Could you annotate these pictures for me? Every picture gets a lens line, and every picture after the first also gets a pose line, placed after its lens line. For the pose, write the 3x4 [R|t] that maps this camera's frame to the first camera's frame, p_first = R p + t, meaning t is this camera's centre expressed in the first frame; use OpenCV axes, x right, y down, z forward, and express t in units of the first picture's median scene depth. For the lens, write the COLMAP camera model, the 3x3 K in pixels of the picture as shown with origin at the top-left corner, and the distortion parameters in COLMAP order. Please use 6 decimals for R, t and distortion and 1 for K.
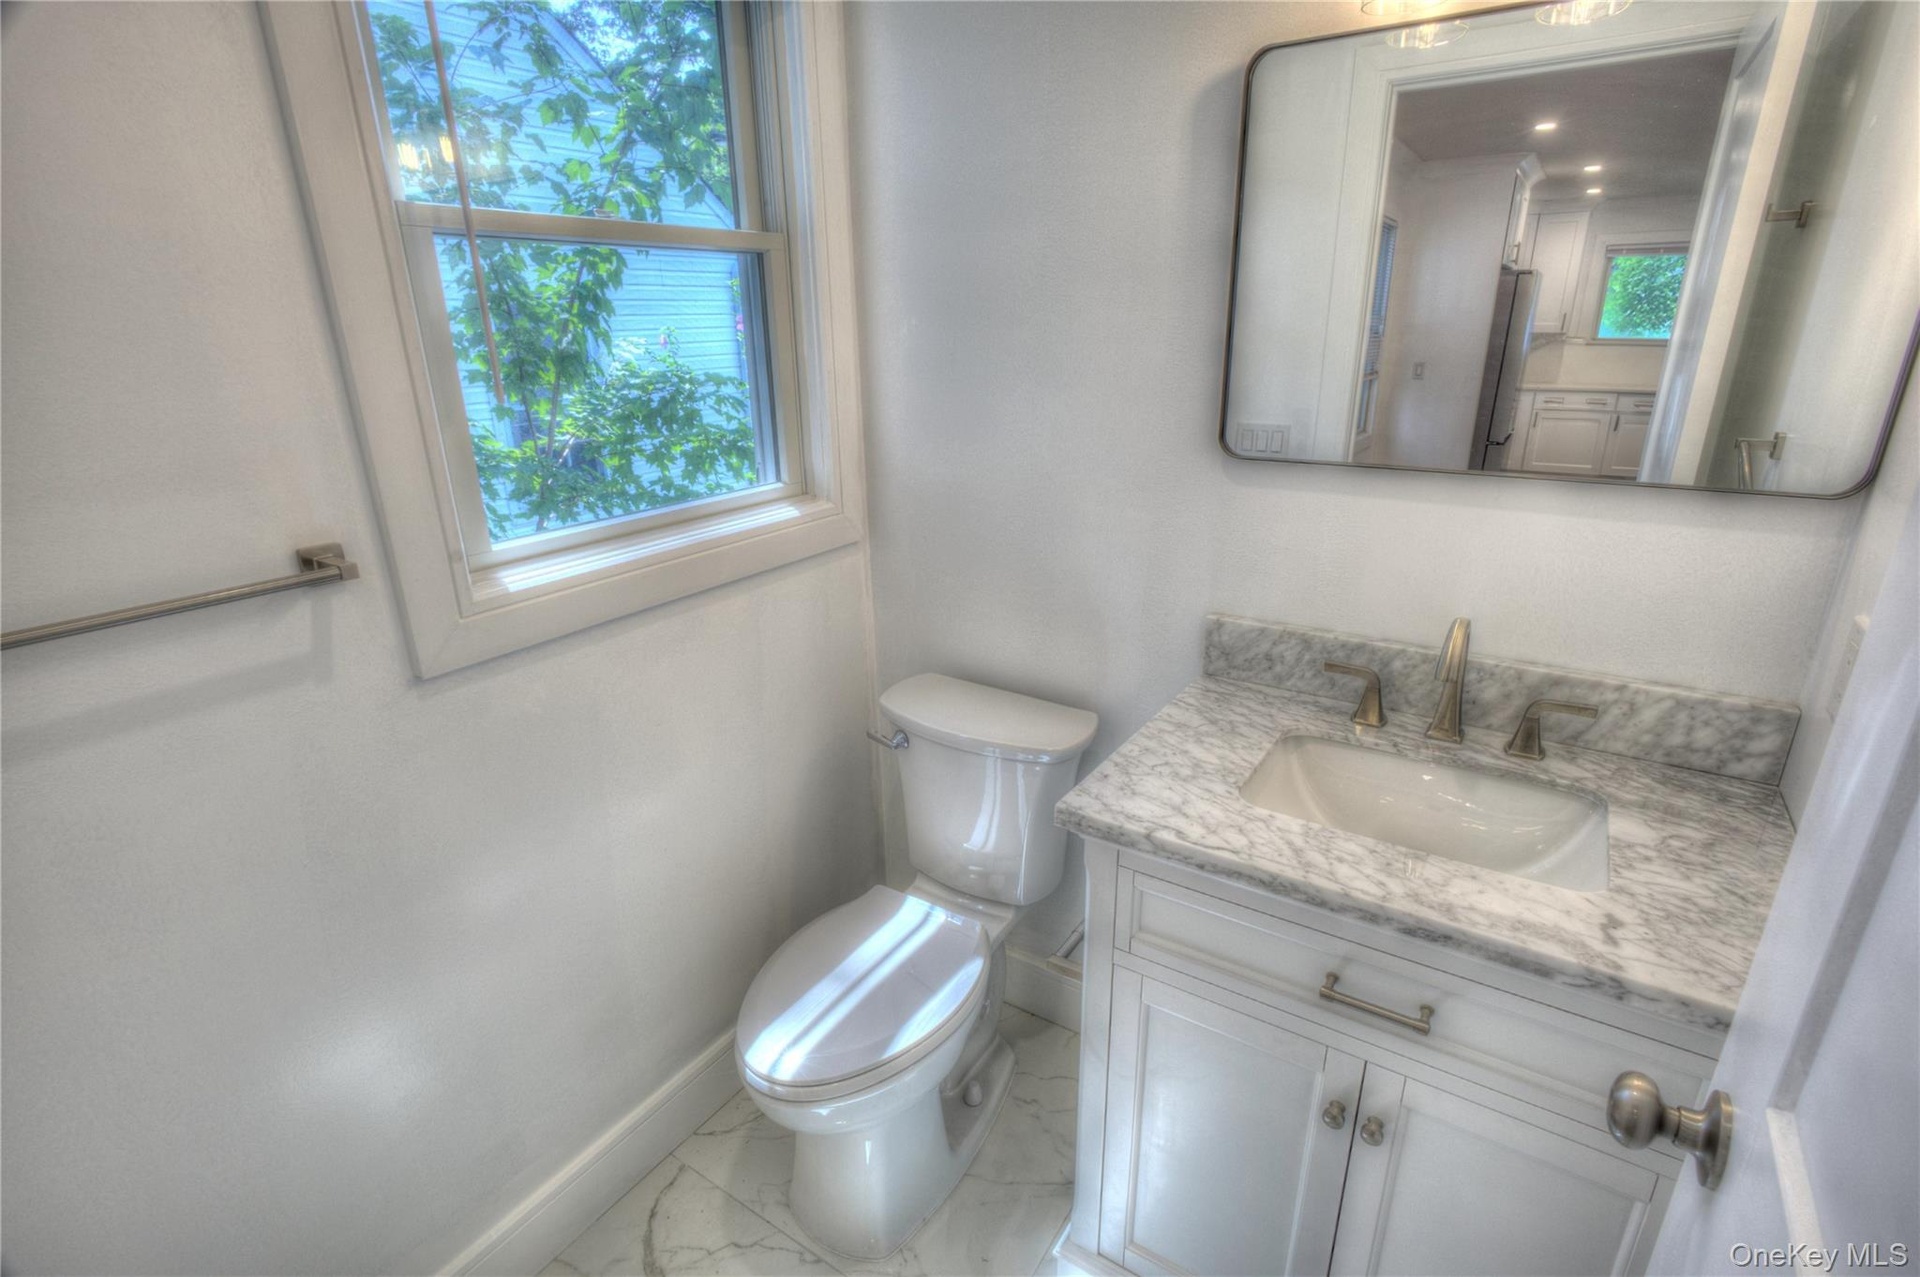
lens RADIAL K [[912.7, 0, 960.3], [0, 912.7, 637.9], [0, 0, 1]] dist [-0.020843, 0.009530]
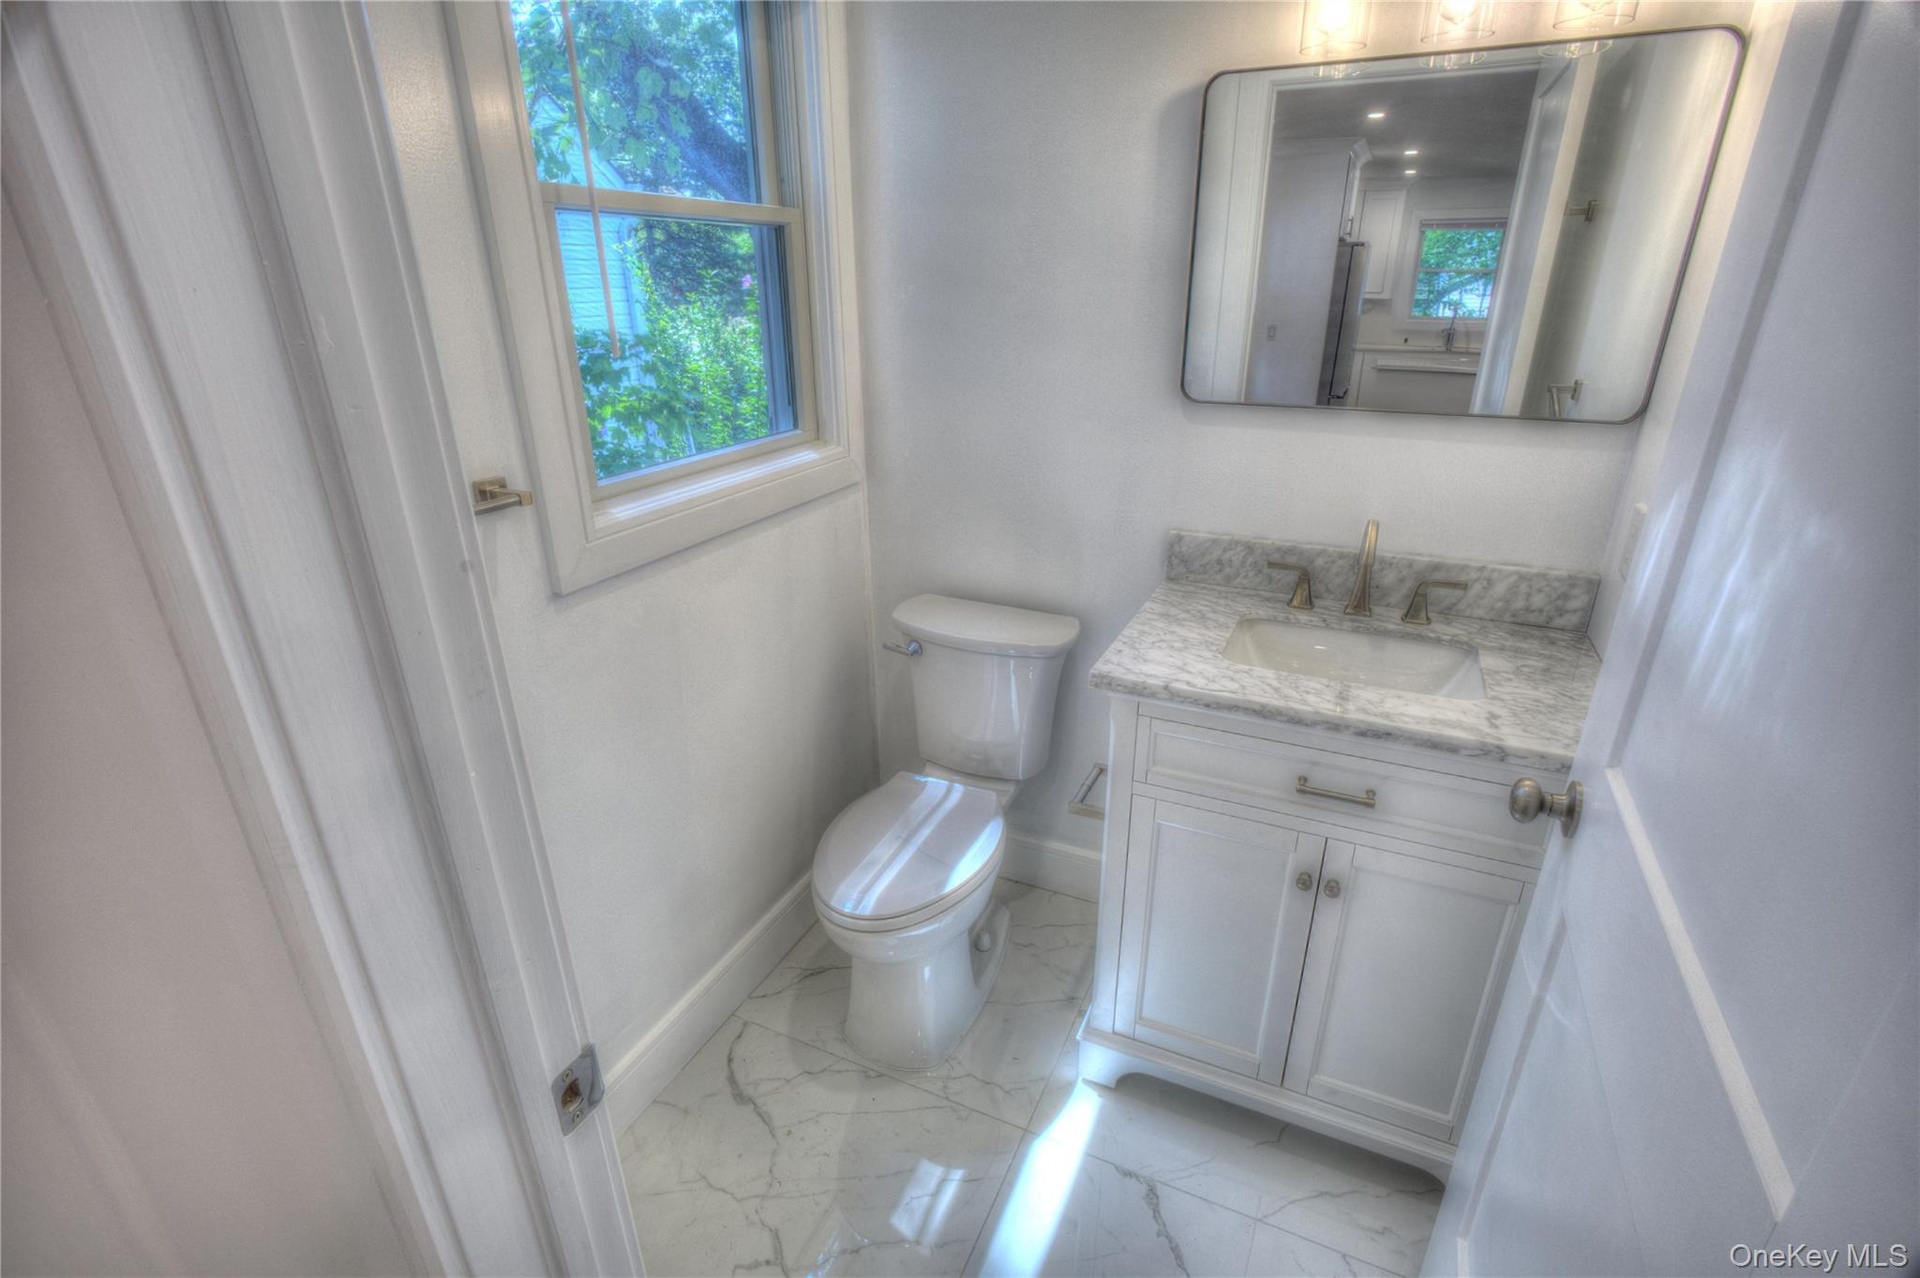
lens RADIAL K [[900.7, 0, 955.9], [0, 900.7, 641.2], [0, 0, 1]] dist [-0.019032, 0.005766]
pose [[0.988235, -0.047504, 0.145375, -0.235864], [0.040854, 0.997993, 0.048391, 0.063149], [-0.147382, -0.041883, 0.988192, -0.203374]]
